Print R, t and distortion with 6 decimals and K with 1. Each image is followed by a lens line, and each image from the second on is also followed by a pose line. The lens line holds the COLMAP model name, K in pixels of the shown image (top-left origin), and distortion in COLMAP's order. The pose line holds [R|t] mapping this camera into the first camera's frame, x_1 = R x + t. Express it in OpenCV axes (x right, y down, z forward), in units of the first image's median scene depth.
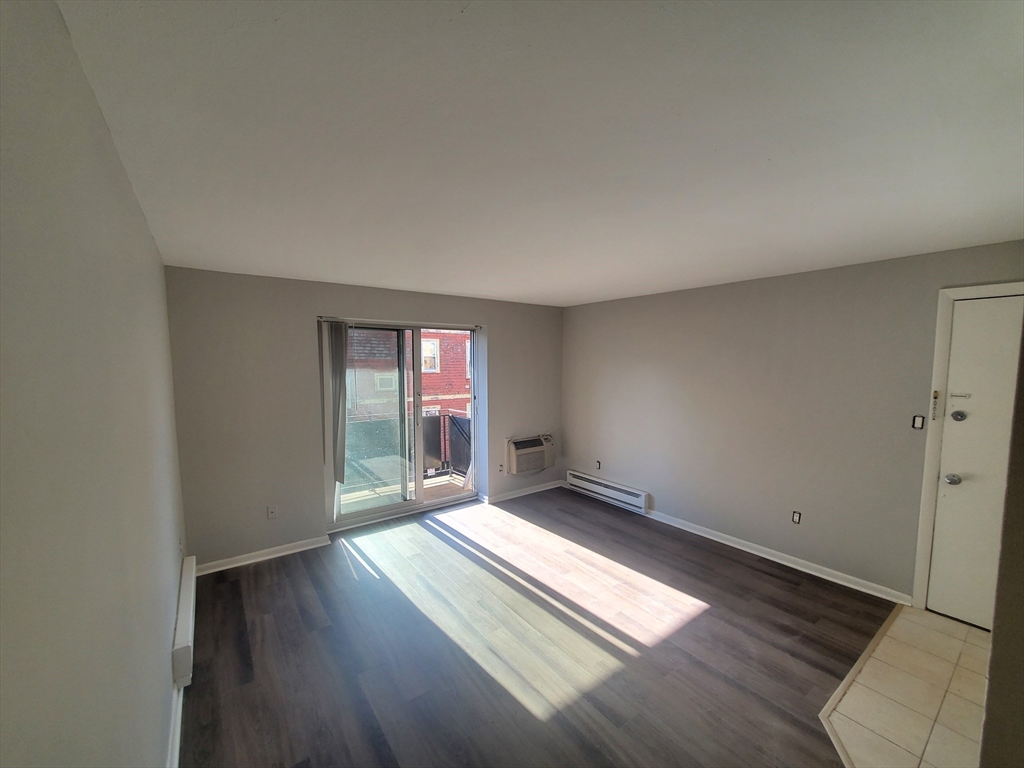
lens RADIAL K [[410.6, 0, 511.6], [0, 410.6, 403.3], [0, 0, 1]] dist [0.000543, 0.000018]
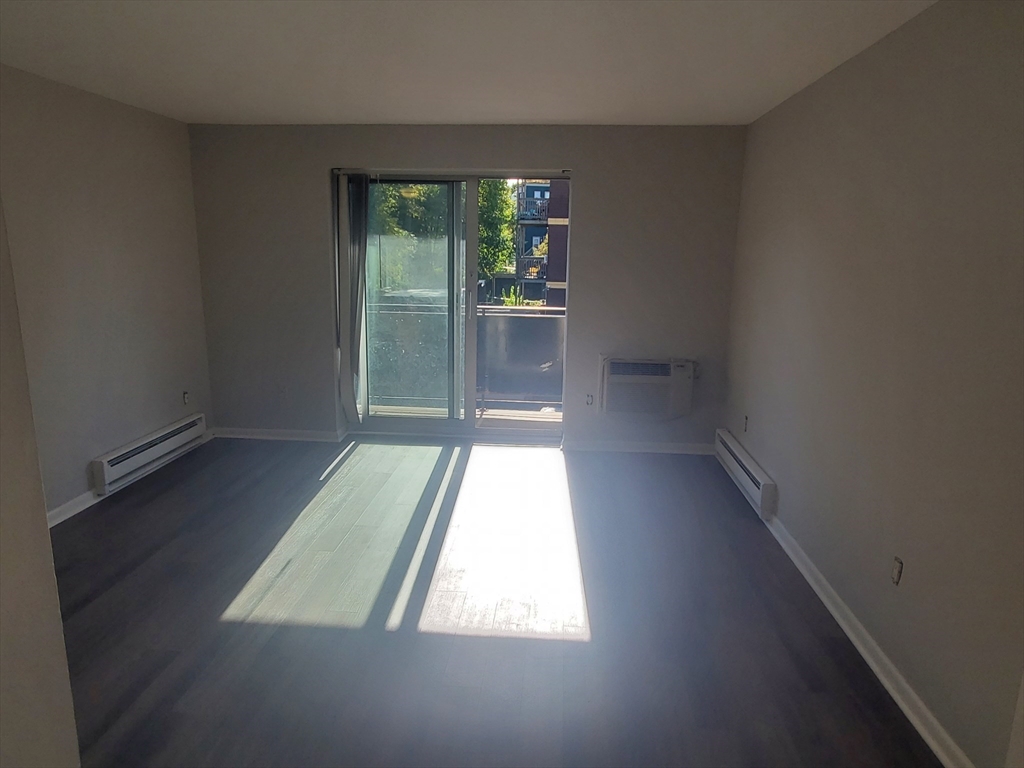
lens RADIAL K [[679.1, 0, 490.3], [0, 679.1, 386.1], [0, 0, 1]] dist [-0.000491, -0.000201]
pose [[0.756736, 0.146601, -0.637070, 0.758804], [-0.082283, 0.988140, 0.129649, 0.020098], [0.648521, -0.045690, 0.759824, 0.156442]]
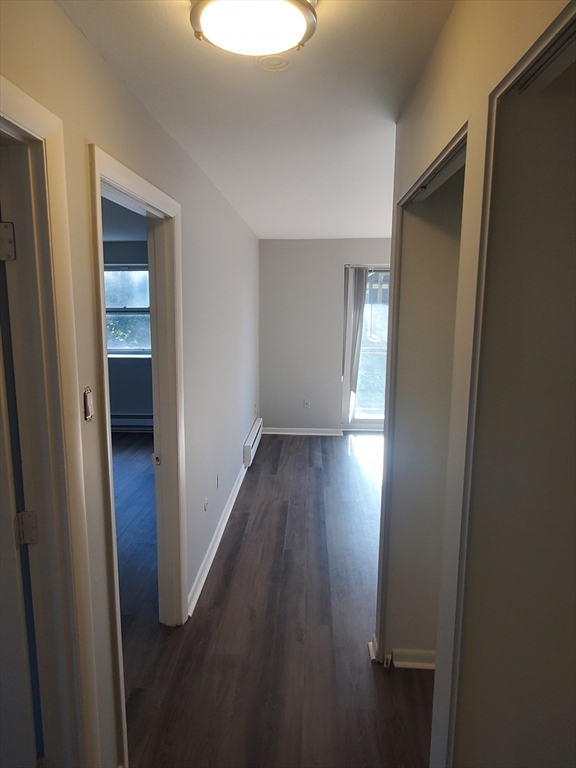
lens RADIAL K [[509.3, 0, 288.0], [0, 509.3, 384.0], [0, 0, 1]] dist [-0.000491, -0.000201]
pose [[0.778787, 0.106562, -0.618171, 0.478773], [-0.070804, 0.994100, 0.082165, 0.055983], [0.623280, -0.020220, 0.781737, -0.451321]]
